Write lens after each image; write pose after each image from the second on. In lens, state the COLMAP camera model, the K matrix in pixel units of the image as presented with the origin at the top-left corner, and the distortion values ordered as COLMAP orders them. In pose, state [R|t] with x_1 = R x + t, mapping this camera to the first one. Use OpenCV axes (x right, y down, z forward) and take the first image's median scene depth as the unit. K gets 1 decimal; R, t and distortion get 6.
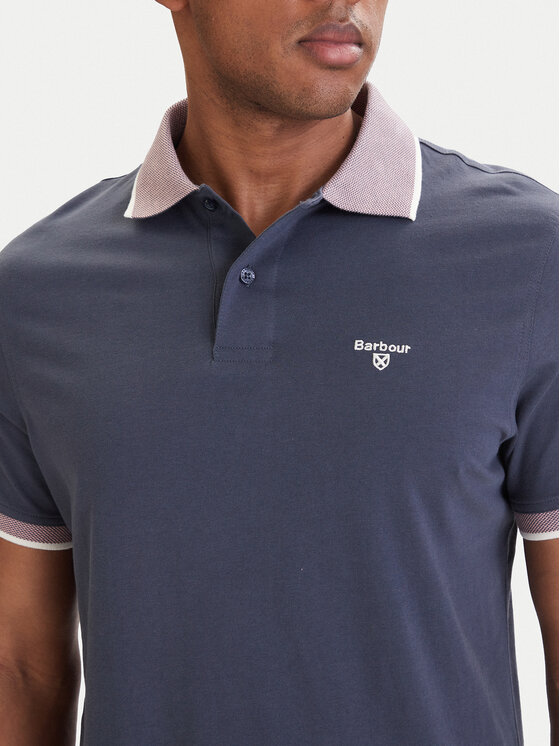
lens RADIAL K [[1066.0, 0, 278.3], [0, 1066.0, 373.9], [0, 0, 1]] dist [-0.023049, 0.000000]
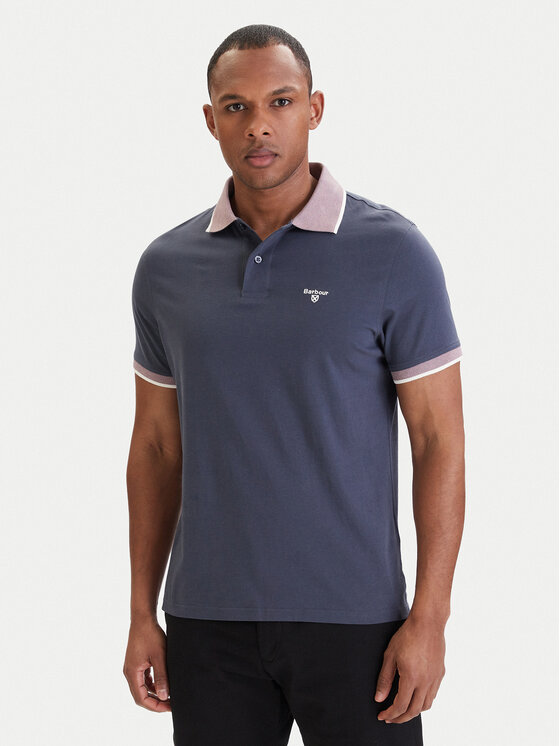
lens RADIAL K [[1160.7, 0, 280.1], [0, 1160.7, 371.8], [0, 0, 1]] dist [0.065218, 0.000000]
pose [[0.986836, 0.031469, -0.158630, 0.402240], [-0.021768, 0.997806, 0.062530, -0.008589], [0.160250, -0.058254, 0.985356, -1.385557]]
